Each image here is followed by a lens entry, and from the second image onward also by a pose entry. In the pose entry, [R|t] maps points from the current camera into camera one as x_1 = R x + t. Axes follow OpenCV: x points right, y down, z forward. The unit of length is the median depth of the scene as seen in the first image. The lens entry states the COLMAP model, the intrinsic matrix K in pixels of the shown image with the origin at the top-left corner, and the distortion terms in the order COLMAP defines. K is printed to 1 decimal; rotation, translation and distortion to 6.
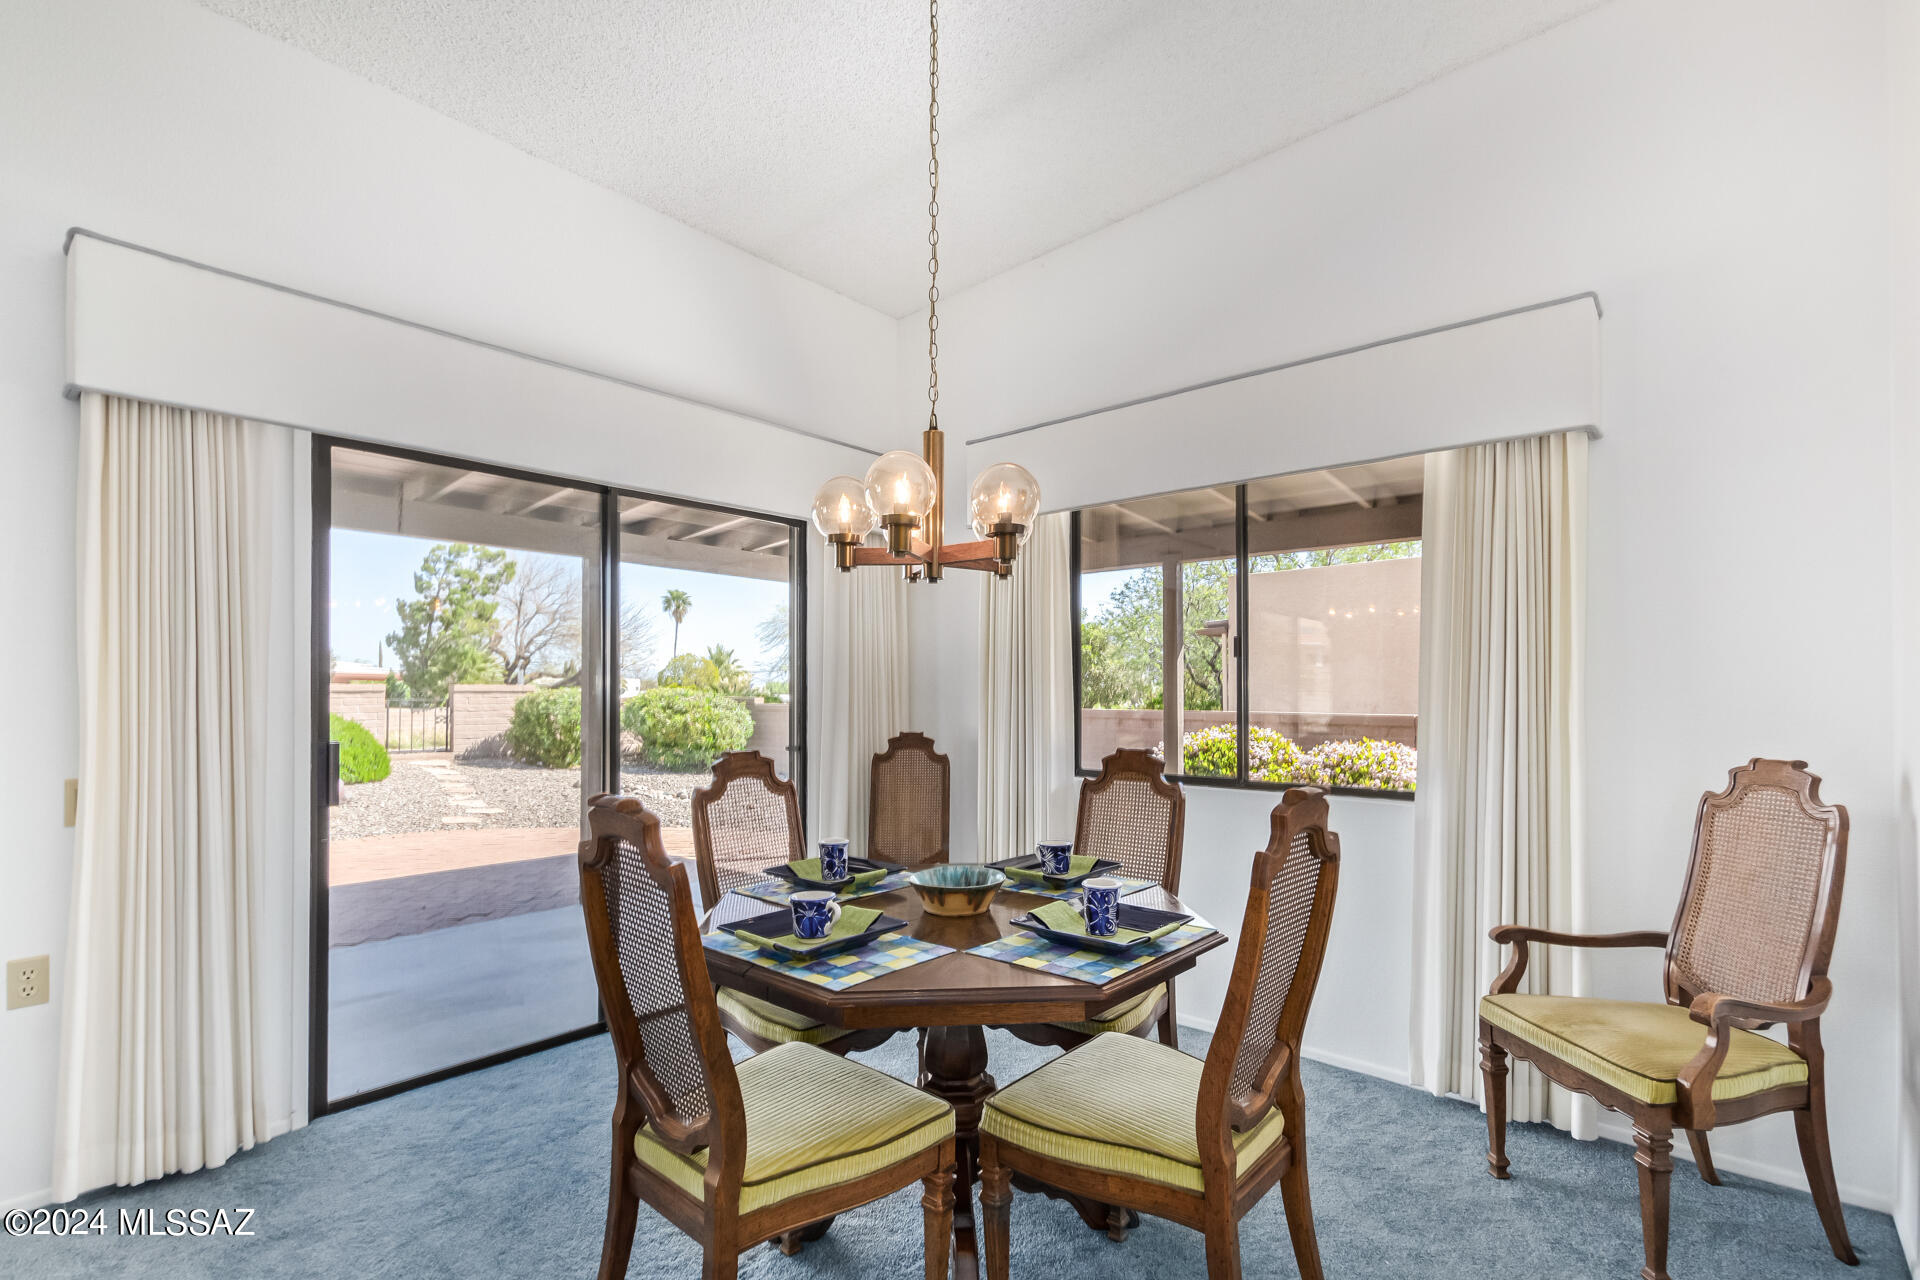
lens RADIAL K [[922.5, 0, 958.0], [0, 922.5, 684.6], [0, 0, 1]] dist [-0.023185, -0.000074]
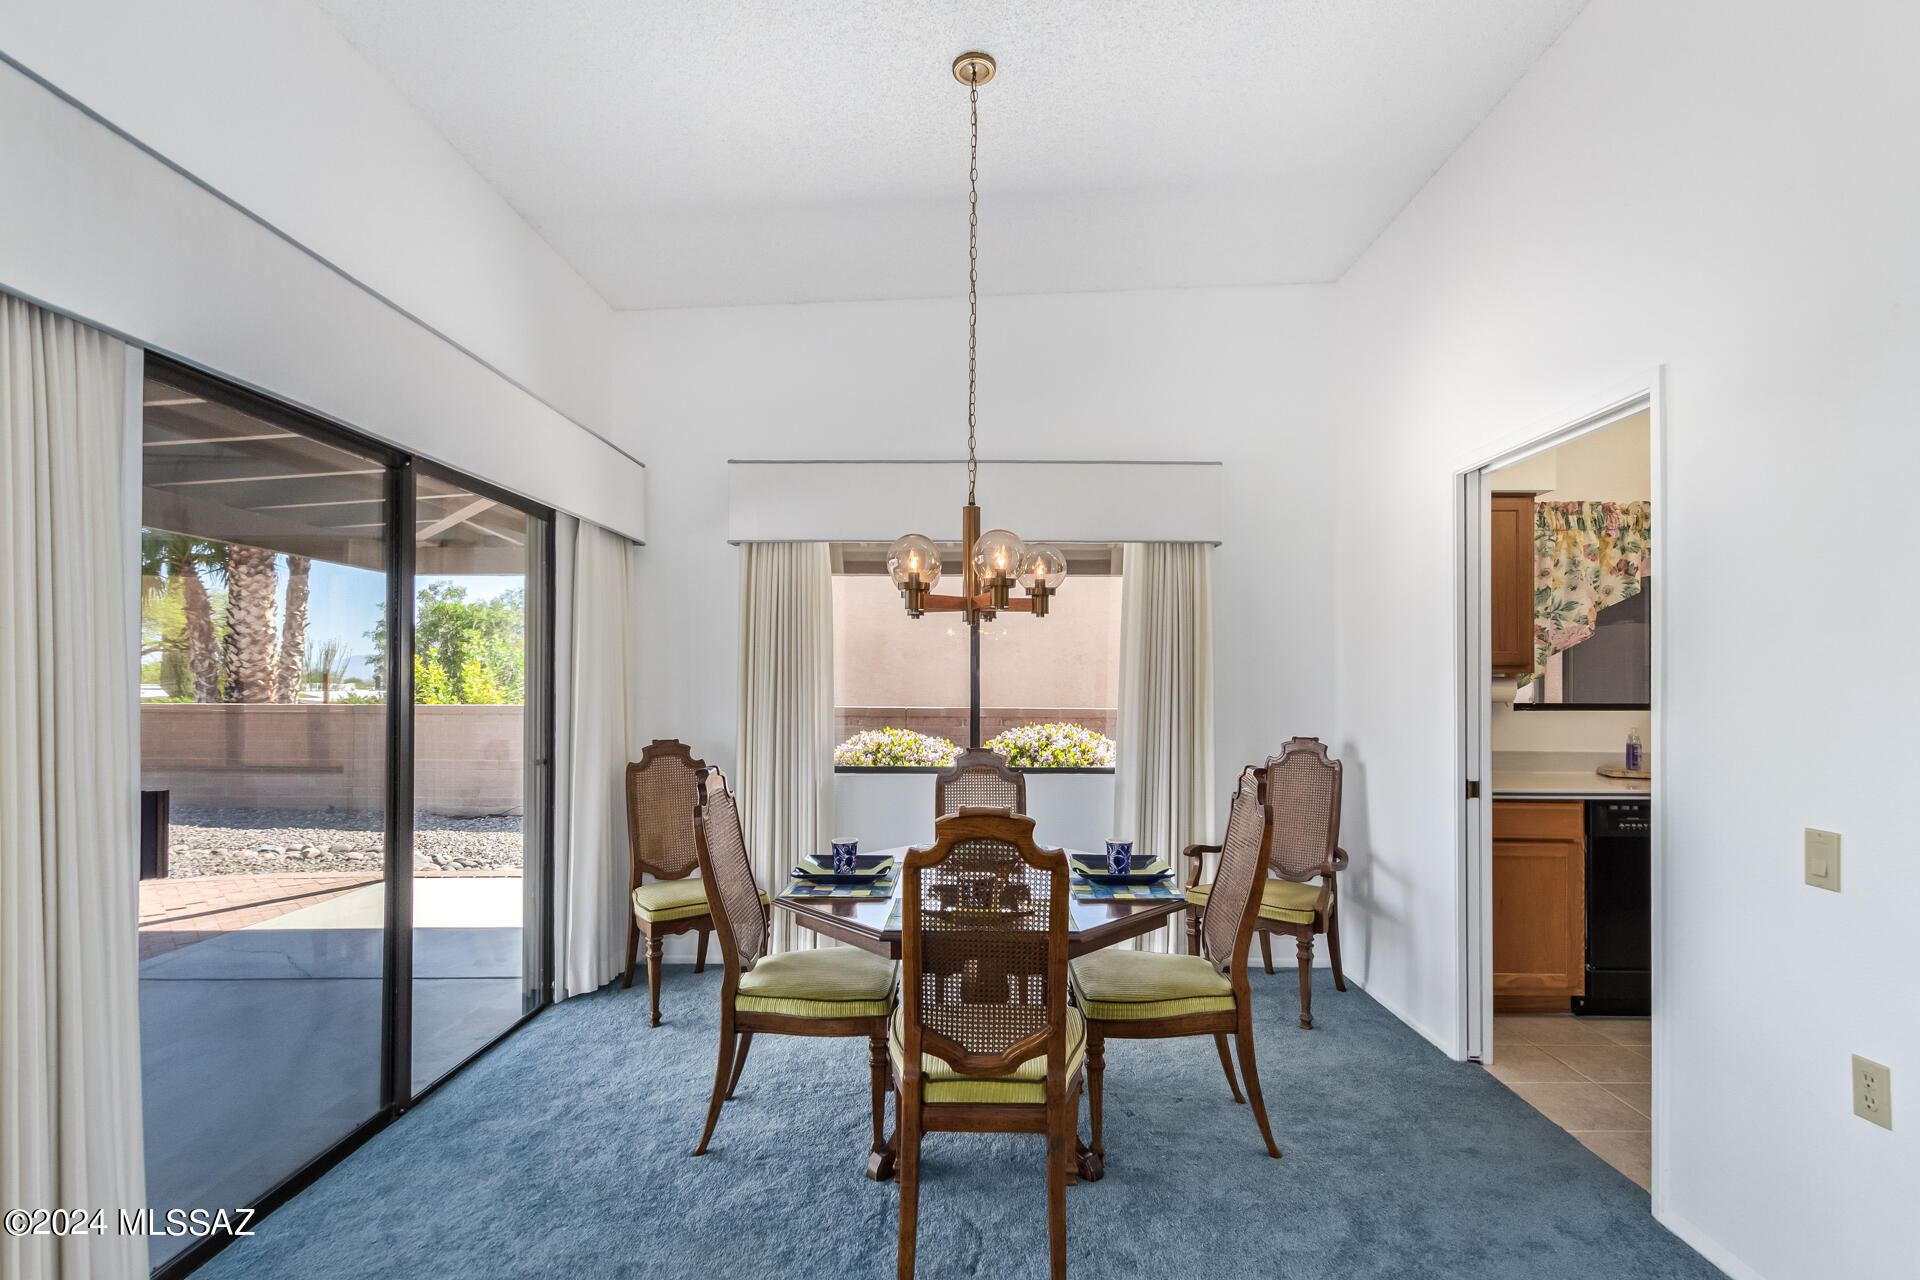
lens RADIAL K [[922.5, 0, 958.0], [0, 922.5, 684.6], [0, 0, 1]] dist [-0.023185, -0.000074]
pose [[0.743623, -0.002548, 0.668595, -0.491180], [-0.006987, 0.999909, 0.011582, -0.023256], [-0.668563, -0.013284, 0.743537, 0.034799]]
